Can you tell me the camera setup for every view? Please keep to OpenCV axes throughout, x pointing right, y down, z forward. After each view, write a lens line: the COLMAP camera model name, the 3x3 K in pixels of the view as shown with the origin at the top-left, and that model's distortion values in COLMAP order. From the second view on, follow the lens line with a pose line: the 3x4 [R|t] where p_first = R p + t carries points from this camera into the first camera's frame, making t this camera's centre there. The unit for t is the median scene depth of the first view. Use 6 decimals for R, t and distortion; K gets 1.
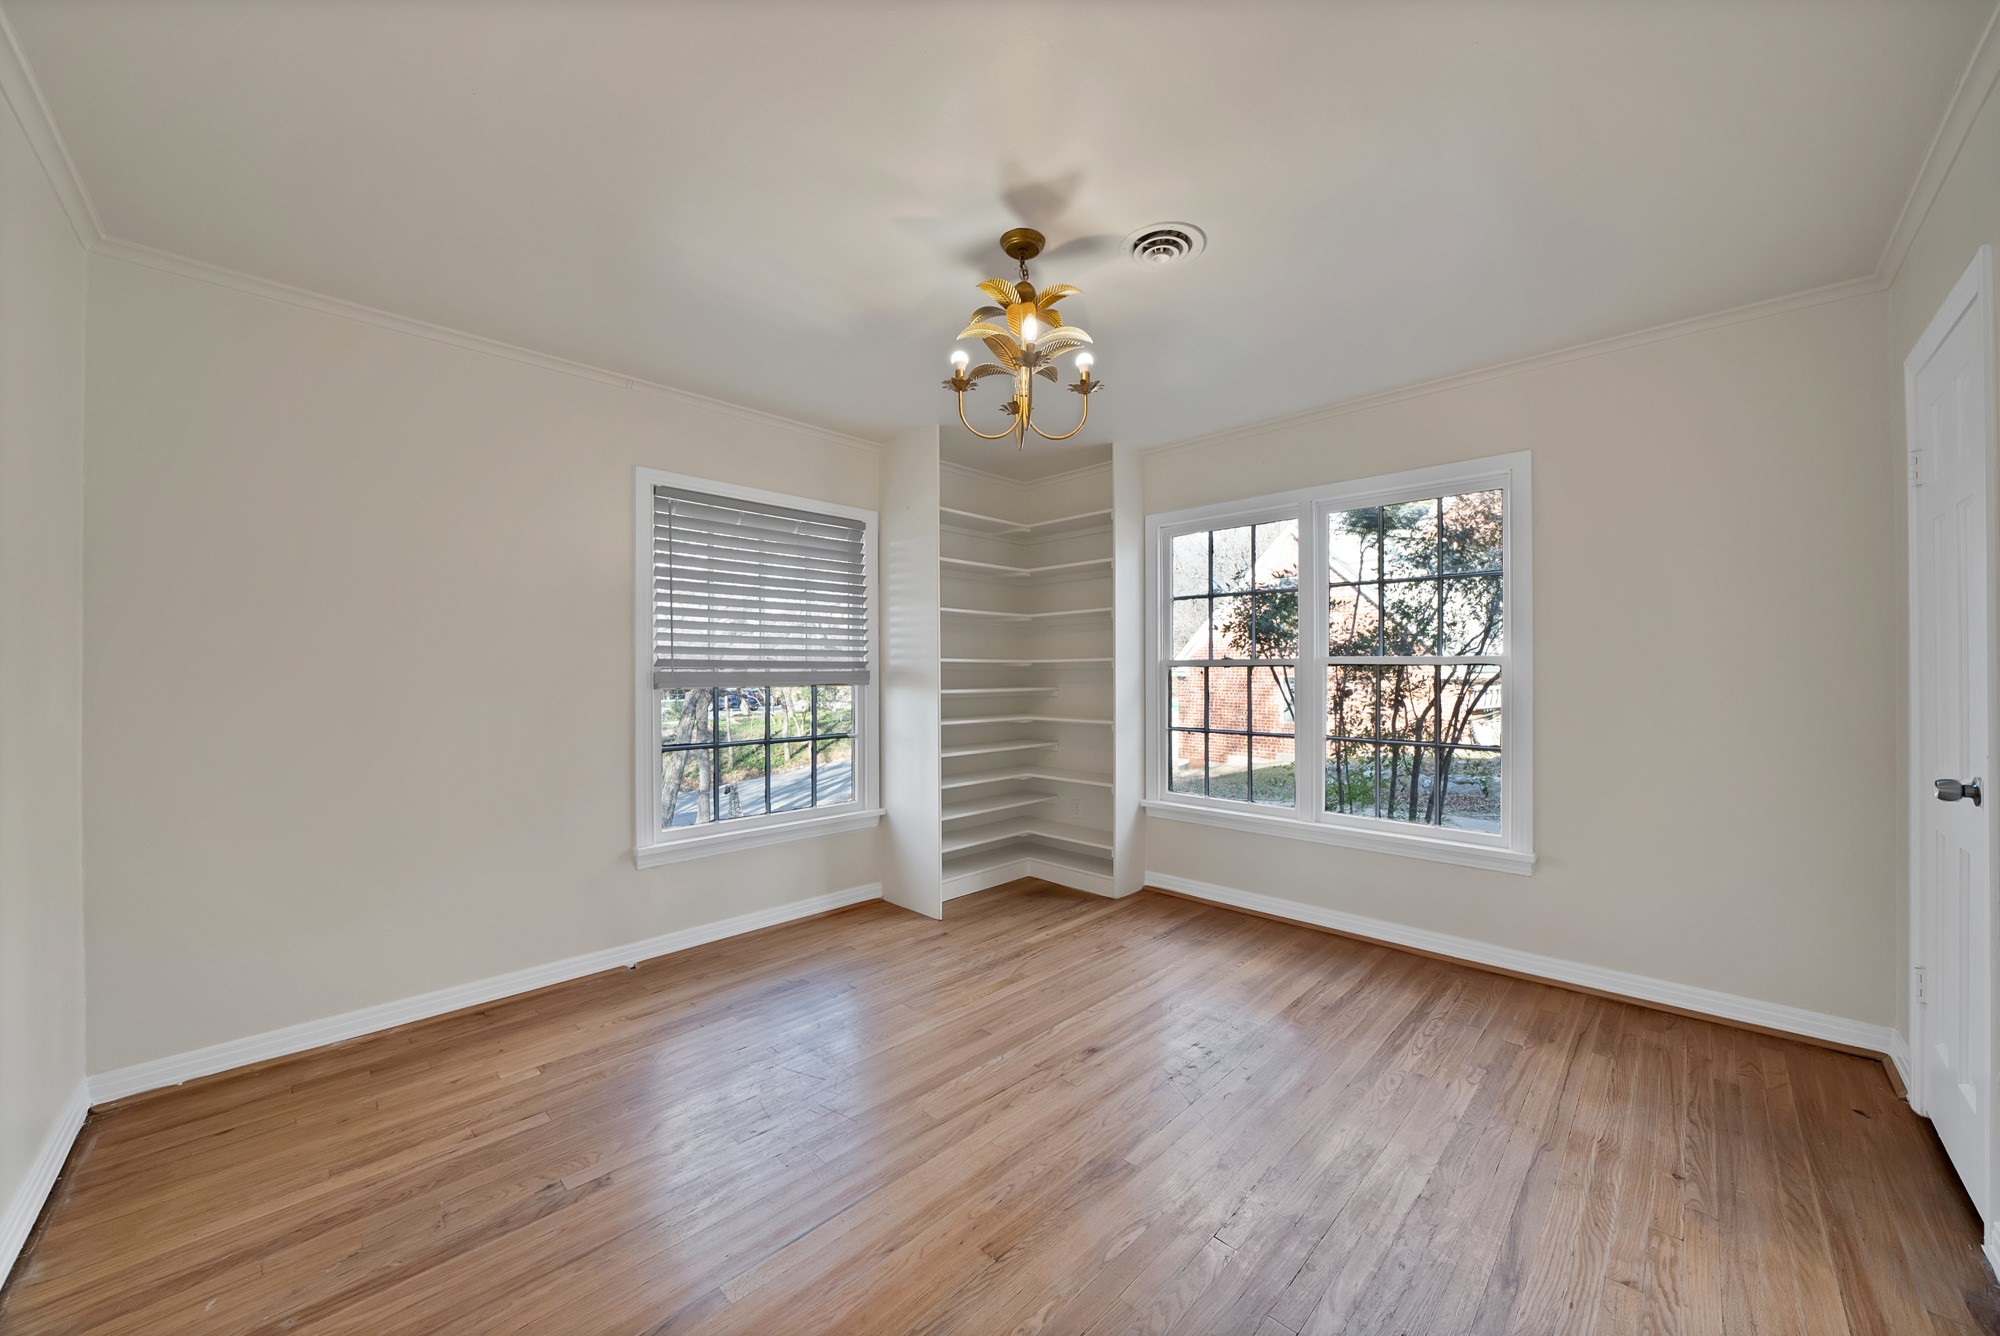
lens RADIAL K [[712.8, 0, 986.6], [0, 712.8, 671.2], [0, 0, 1]] dist [-0.000534, -0.000039]
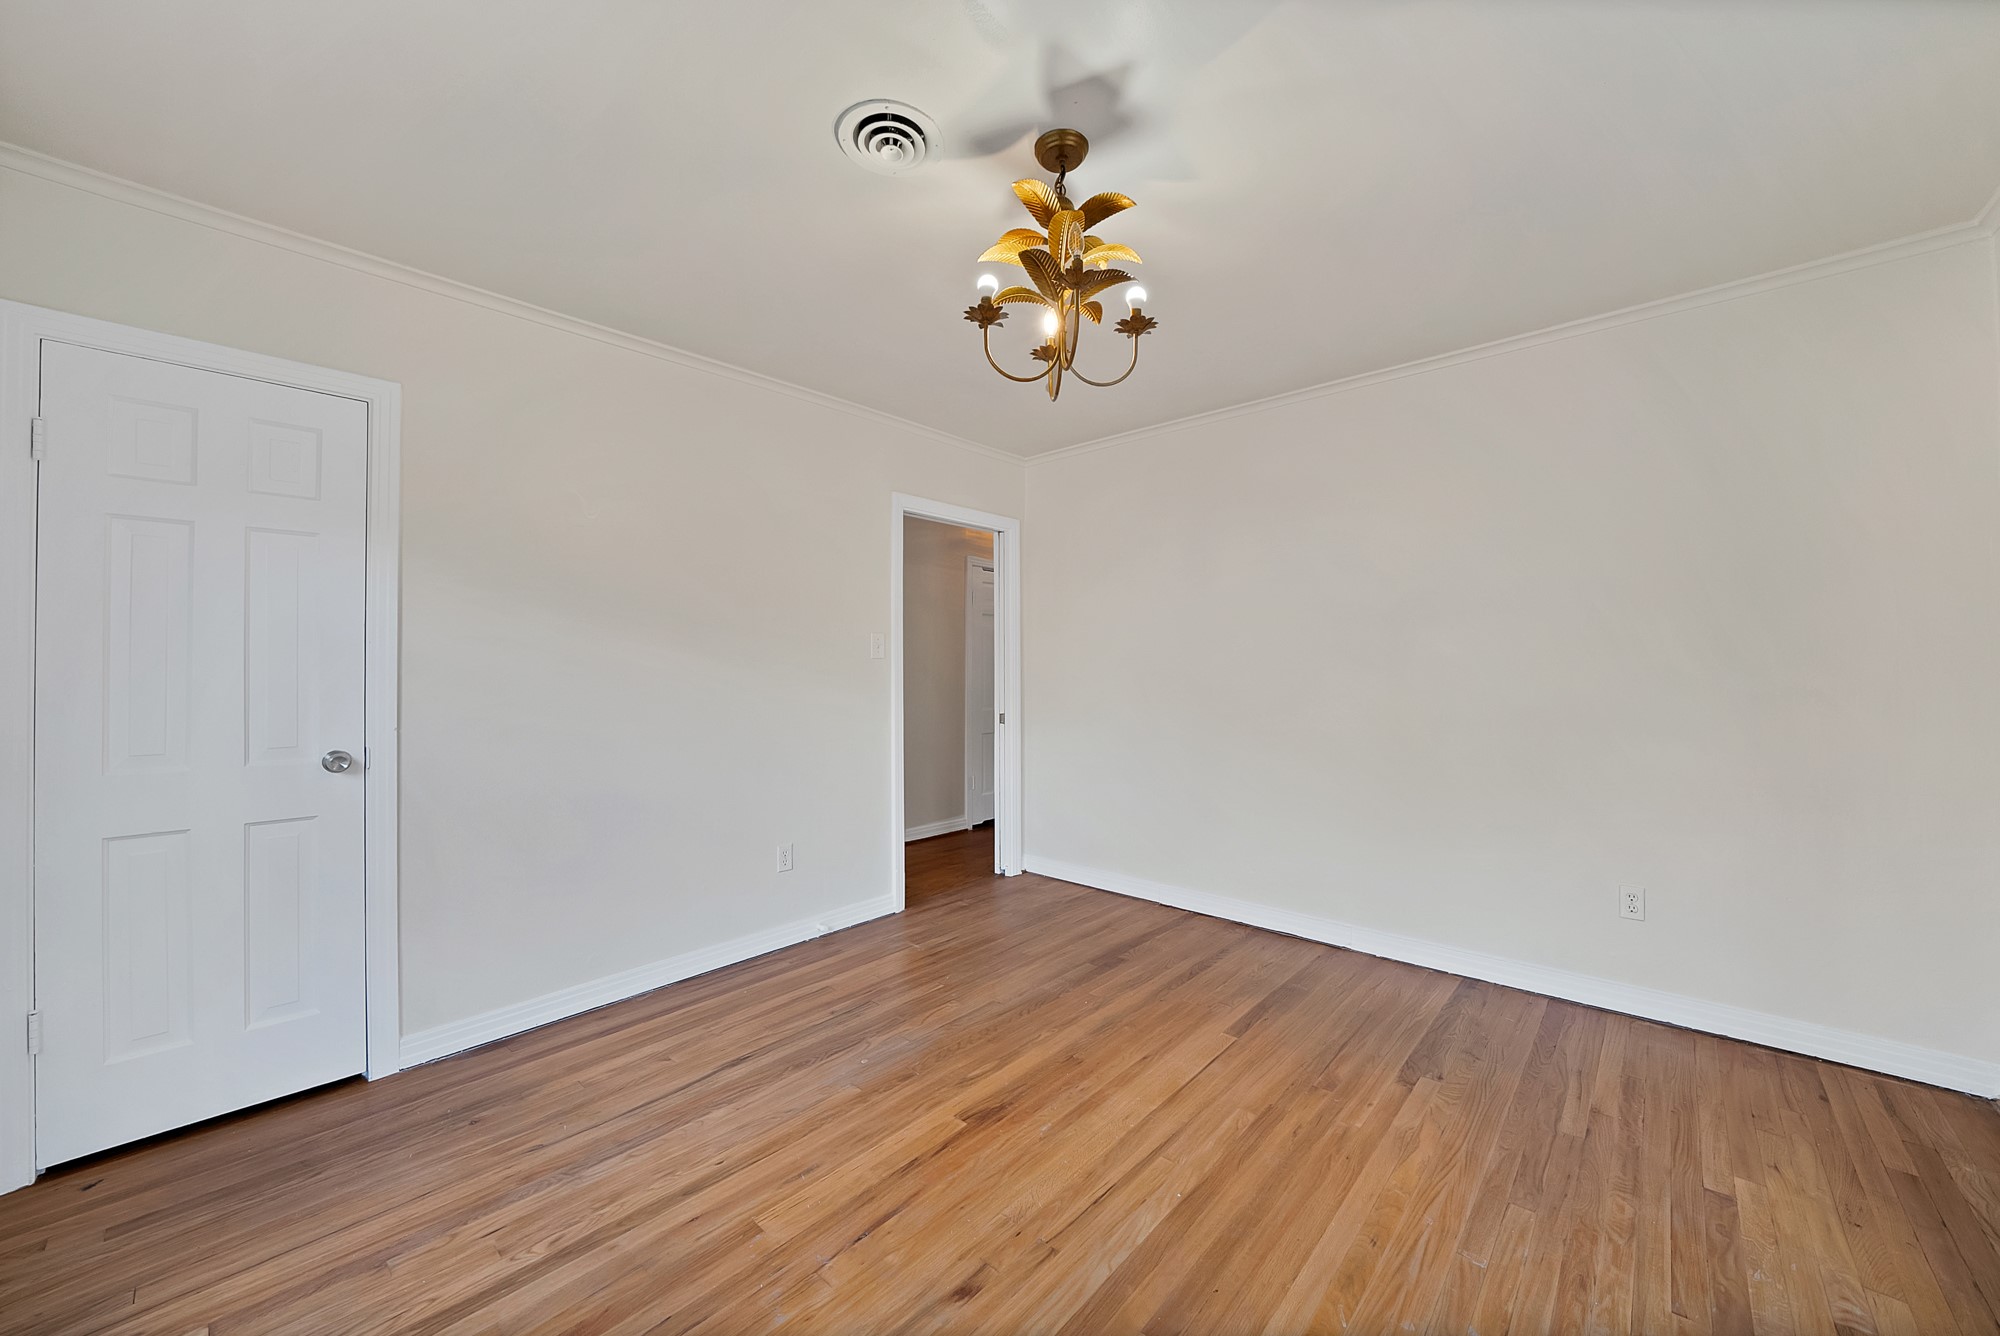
lens RADIAL K [[712.8, 0, 986.6], [0, 712.8, 671.2], [0, 0, 1]] dist [-0.000534, -0.000039]
pose [[-0.999857, 0.008145, -0.014801, 0.157584], [0.008180, 0.999964, -0.002302, 0.010244], [0.014782, -0.002423, -0.999888, 1.876494]]
